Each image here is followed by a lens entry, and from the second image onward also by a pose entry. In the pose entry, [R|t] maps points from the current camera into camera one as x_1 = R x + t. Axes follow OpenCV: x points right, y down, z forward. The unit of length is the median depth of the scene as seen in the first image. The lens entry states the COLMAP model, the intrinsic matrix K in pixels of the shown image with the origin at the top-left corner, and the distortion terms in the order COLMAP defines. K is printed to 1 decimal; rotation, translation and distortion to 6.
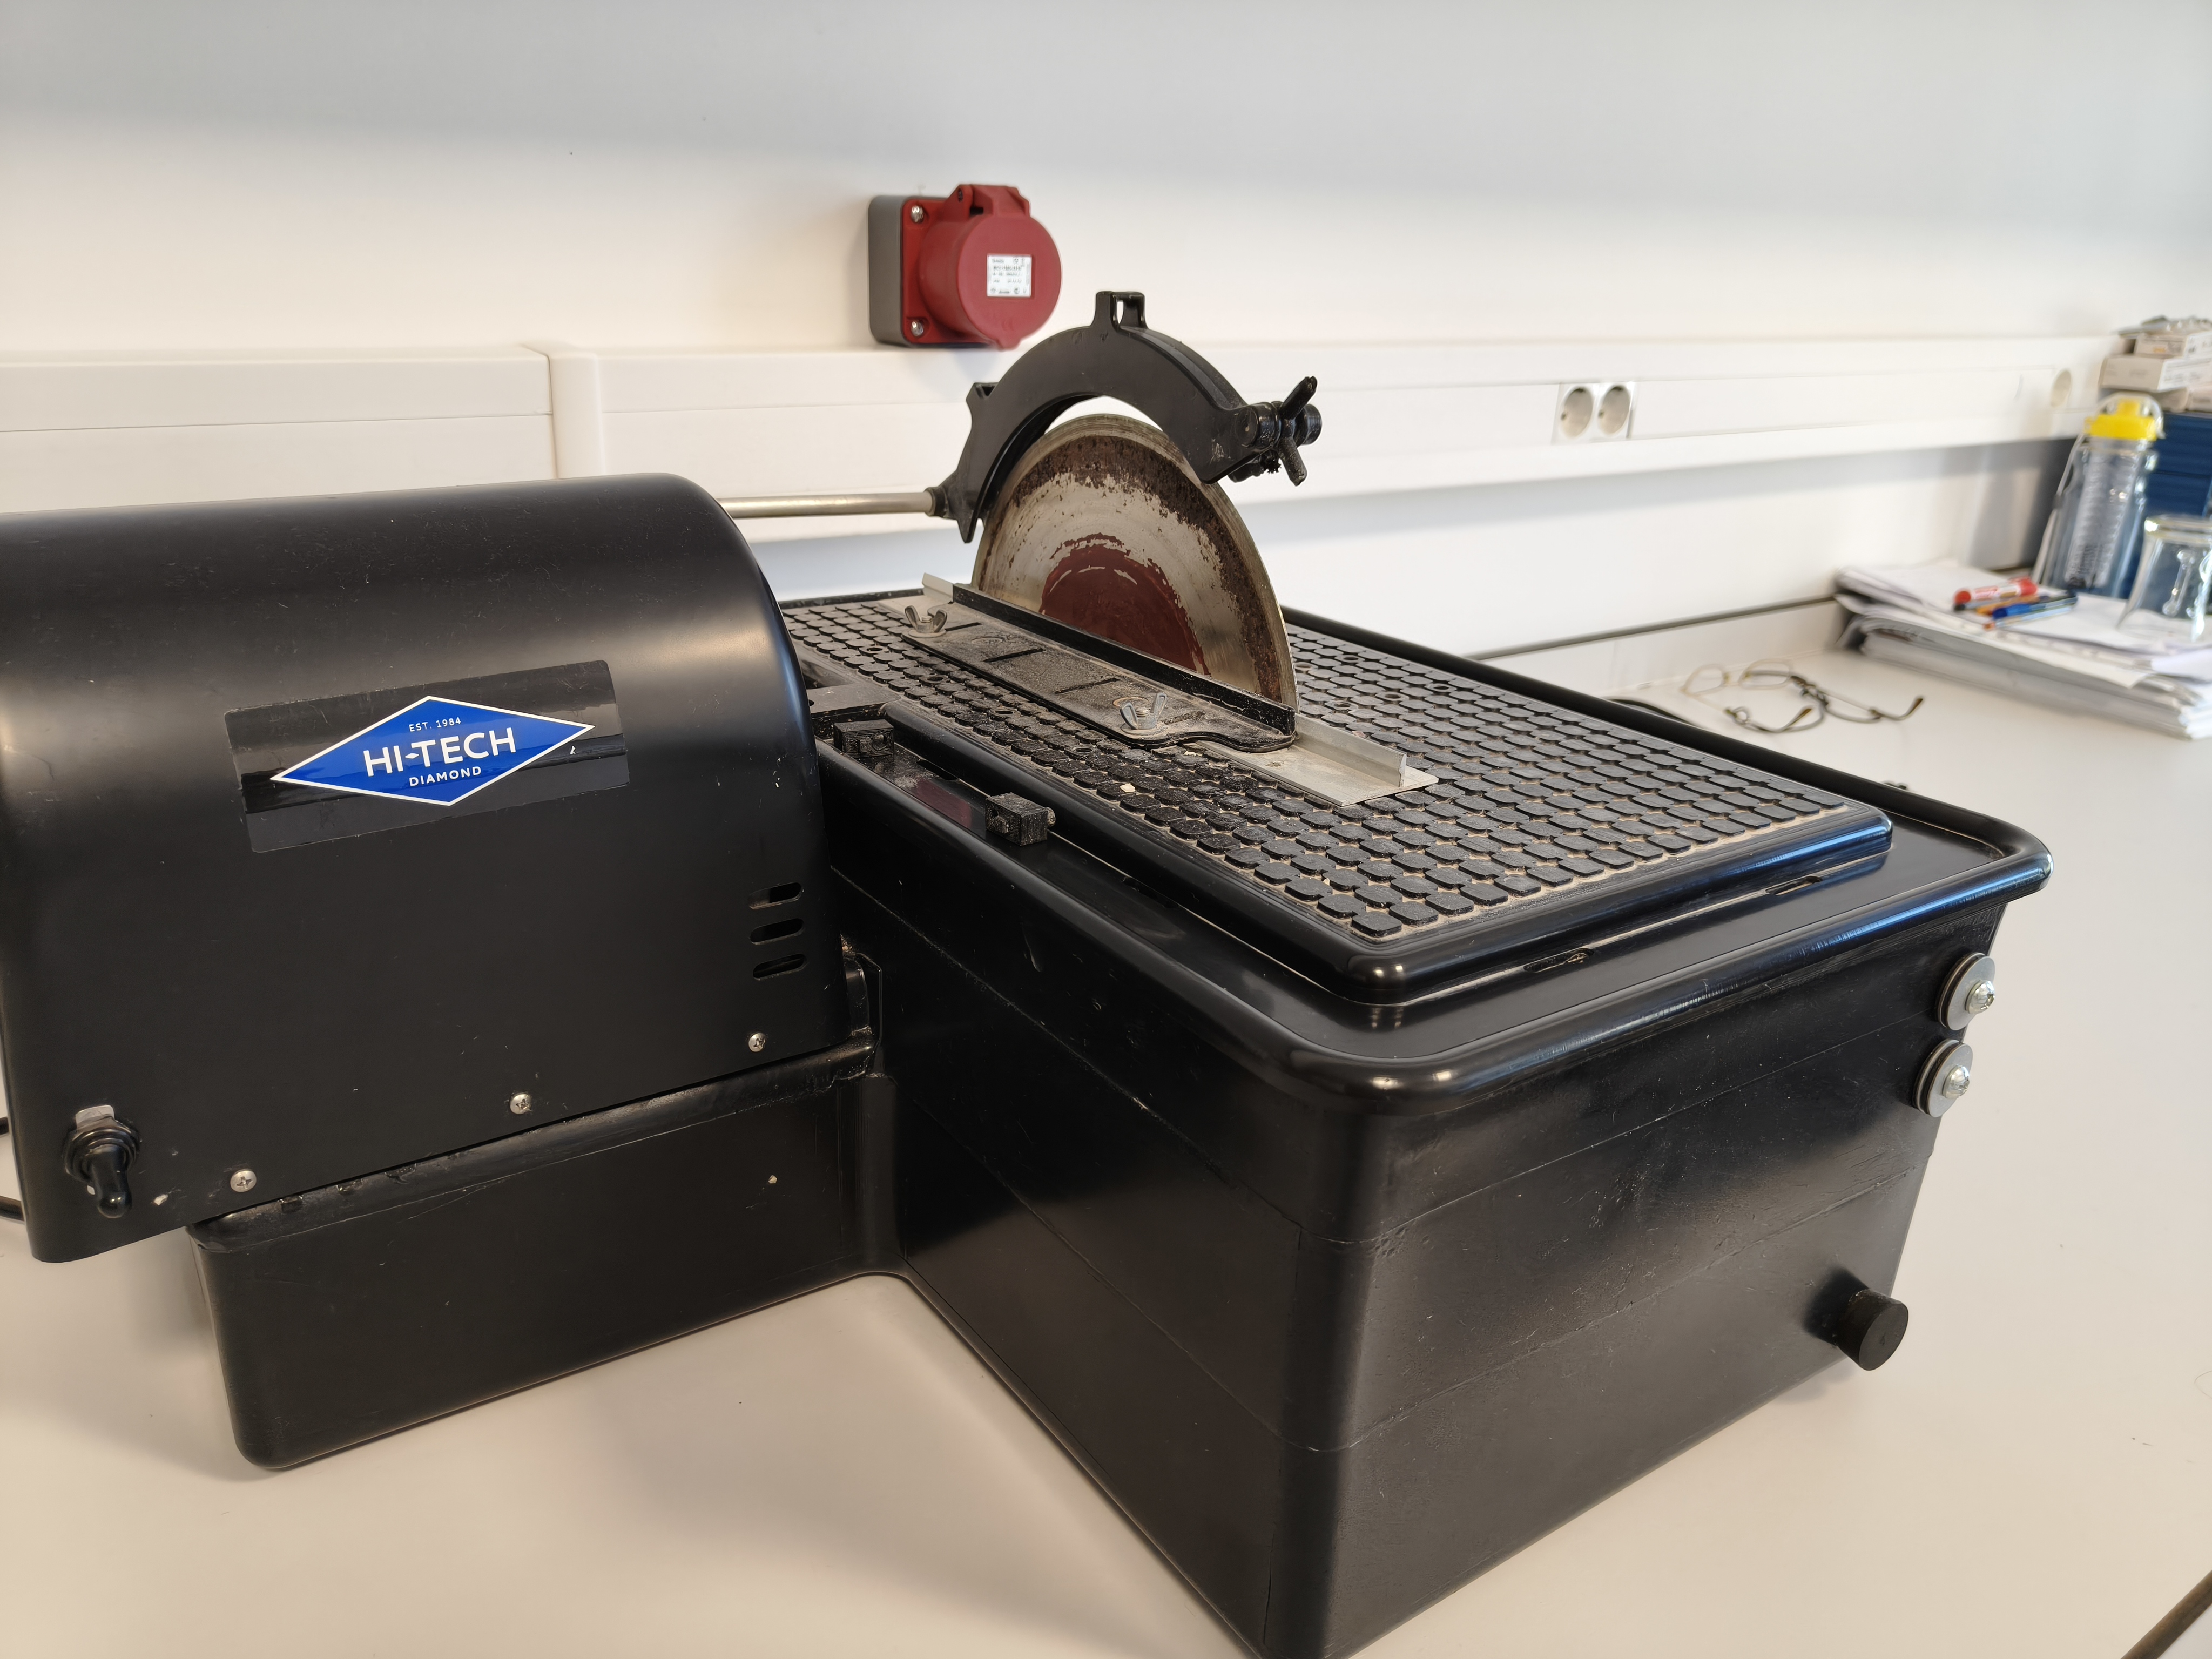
lens RADIAL K [[1565.2, 0, 1102.1], [0, 1565.2, 827.6], [0, 0, 1]] dist [-0.000921, -0.000095]
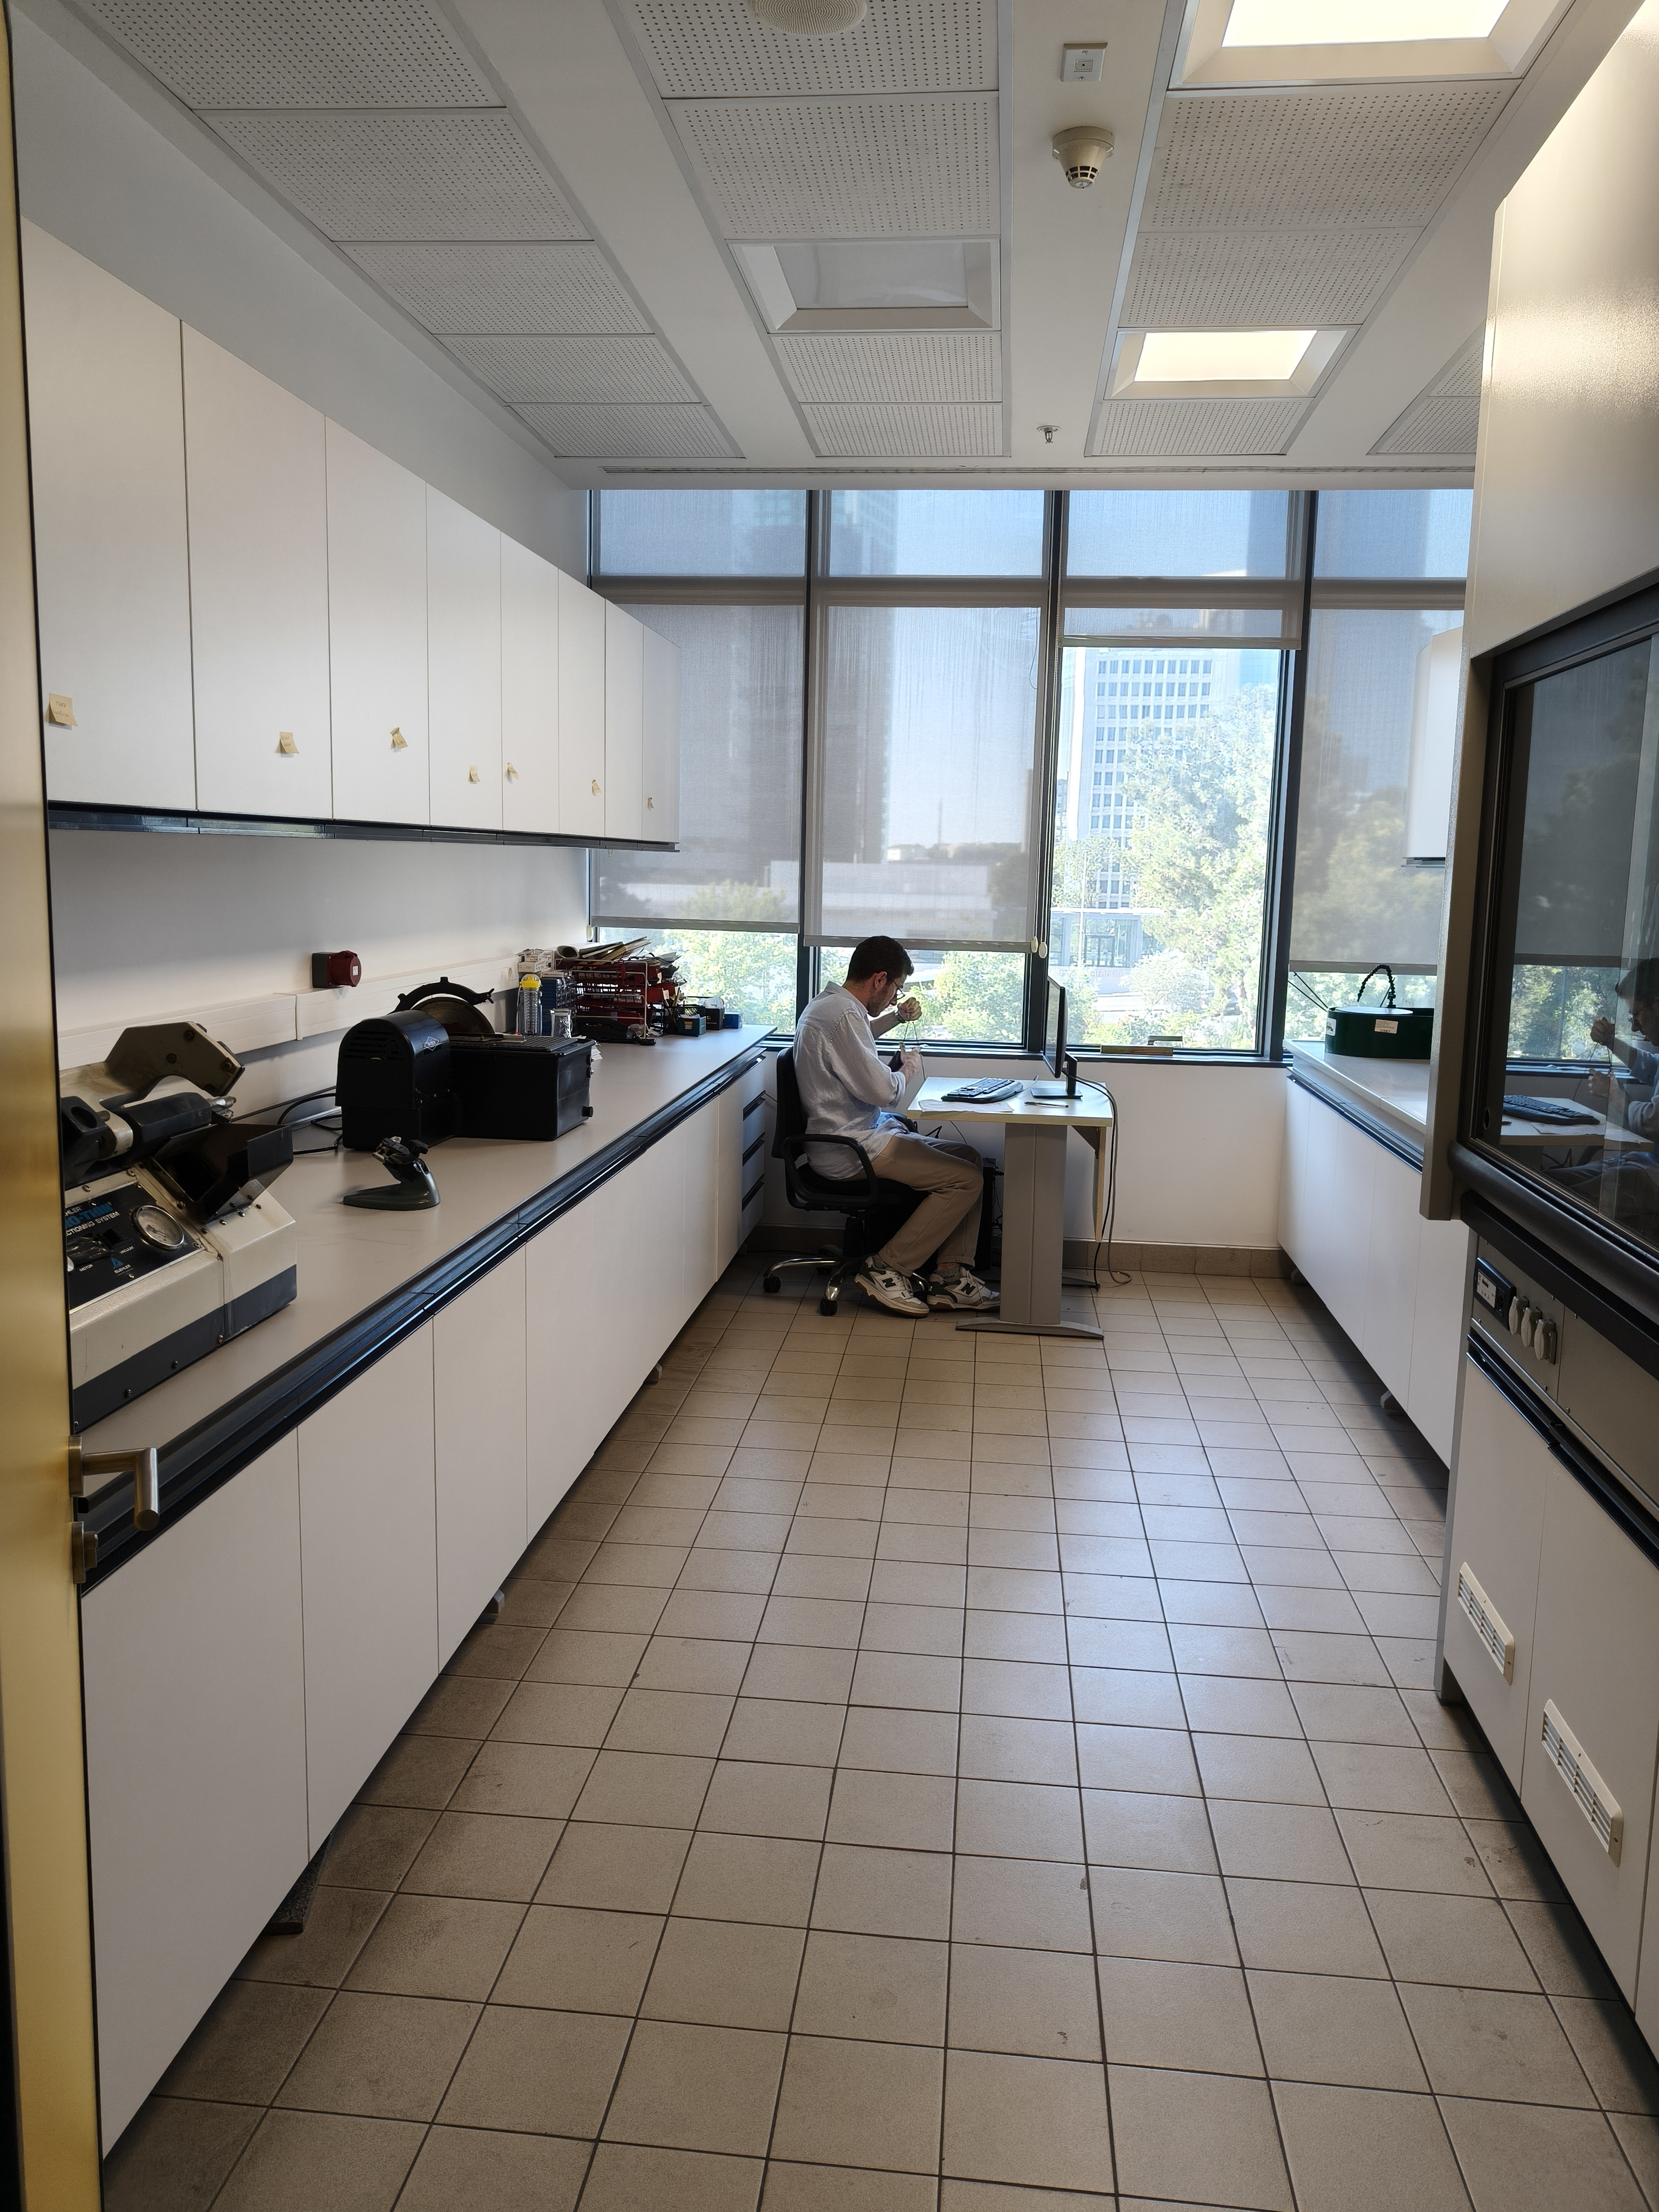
lens RADIAL K [[1565.2, 0, 832.3], [0, 1565.2, 1102.4], [0, 0, 1]] dist [-0.000921, -0.000095]
pose [[0.652674, -0.123863, 0.747445, -1.793681], [0.256238, 0.964498, -0.063916, 0.445014], [-0.712993, 0.233240, 0.661241, -1.966065]]
